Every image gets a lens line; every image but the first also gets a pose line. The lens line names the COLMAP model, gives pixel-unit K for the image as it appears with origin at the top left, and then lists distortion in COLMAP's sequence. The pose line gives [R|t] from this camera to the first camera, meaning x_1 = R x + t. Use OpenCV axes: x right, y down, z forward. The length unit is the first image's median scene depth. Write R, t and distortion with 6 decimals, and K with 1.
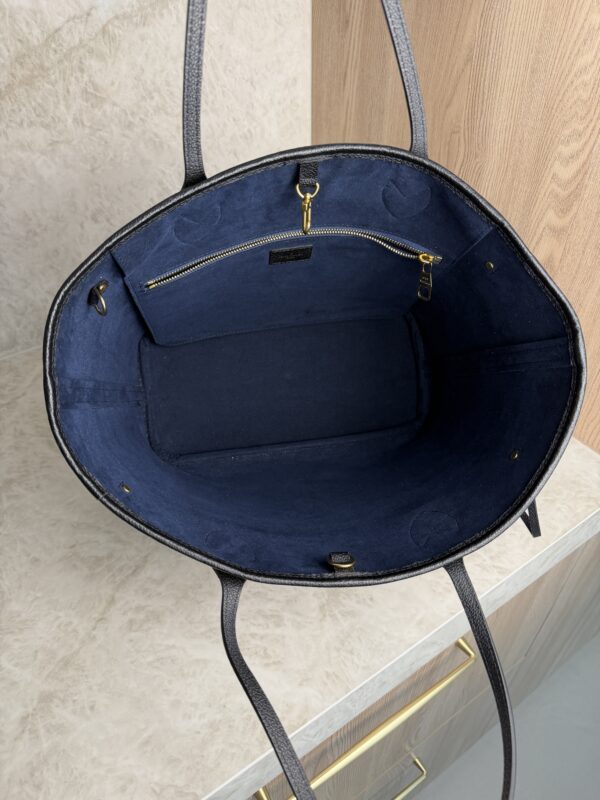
lens RADIAL K [[590.0, 0, 303.9], [0, 590.0, 407.7], [0, 0, 1]] dist [-0.022386, -0.012585]
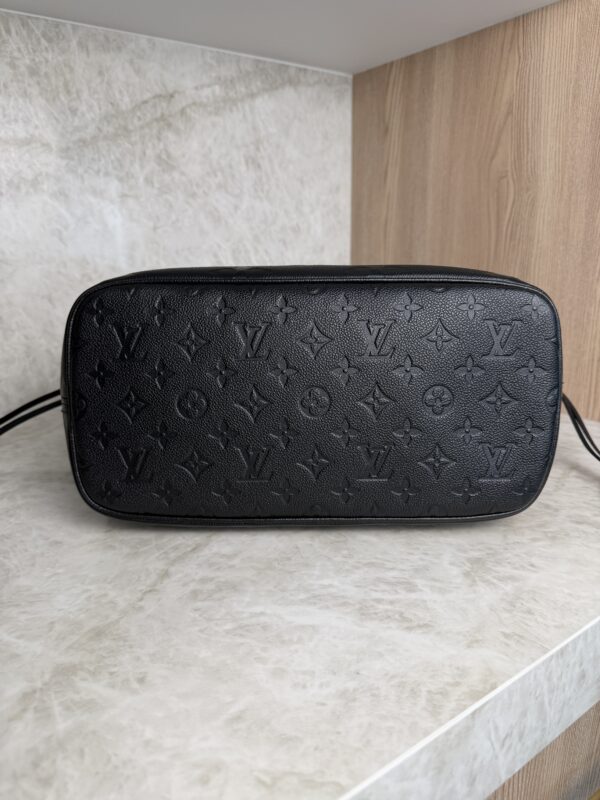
lens RADIAL K [[590.0, 0, 298.8], [0, 590.0, 398.8], [0, 0, 1]] dist [-0.022386, -0.012585]
pose [[0.999645, -0.009547, 0.024889, -0.187558], [0.019792, 0.891275, -0.453031, 0.473172], [-0.017858, 0.453362, 0.891148, 0.284201]]
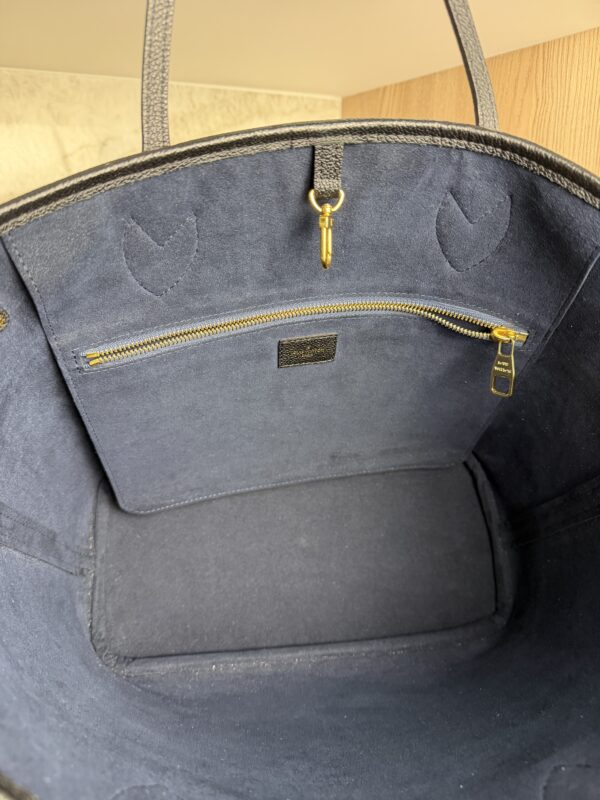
lens RADIAL K [[590.0, 0, 310.5], [0, 590.0, 394.2], [0, 0, 1]] dist [-0.022386, -0.012585]
pose [[0.998734, 0.007796, -0.049701, 0.018472], [-0.027265, 0.914135, -0.404491, 0.086524], [0.042280, 0.405334, 0.913190, 0.376647]]
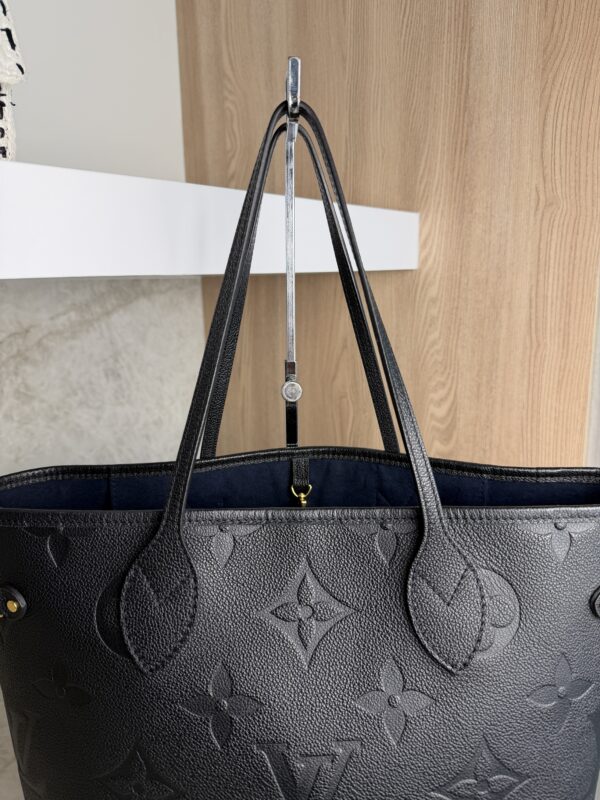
lens RADIAL K [[590.0, 0, 305.4], [0, 590.0, 391.9], [0, 0, 1]] dist [-0.022386, -0.012585]
pose [[0.950143, -0.074009, 0.302906, -0.252549], [0.216581, 0.855496, -0.470340, 0.120036], [-0.224325, 0.512494, 0.828872, -0.042515]]
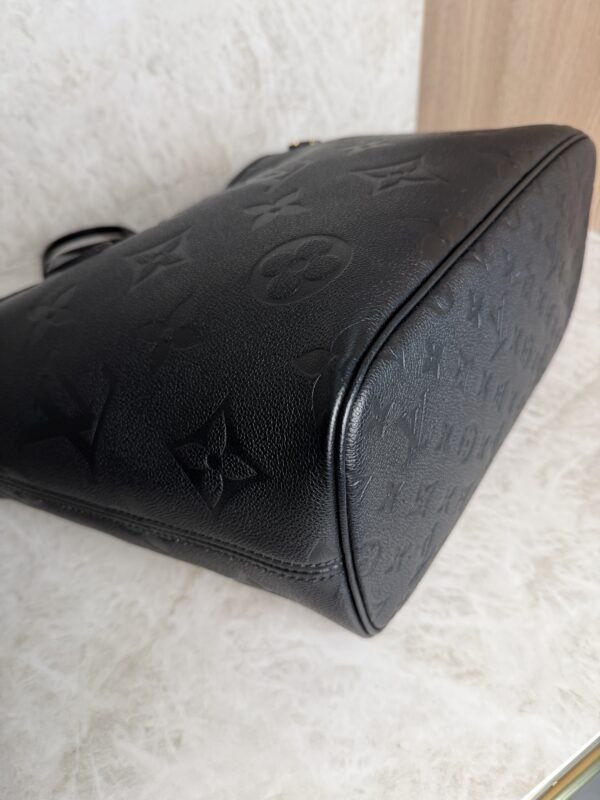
lens RADIAL K [[590.0, 0, 296.9], [0, 590.0, 416.8], [0, 0, 1]] dist [-0.022386, -0.012585]
pose [[0.998361, 0.004698, -0.057034, -0.183934], [-0.002840, 0.999464, 0.032616, 0.140883], [0.057157, -0.032401, 0.997839, 0.369864]]
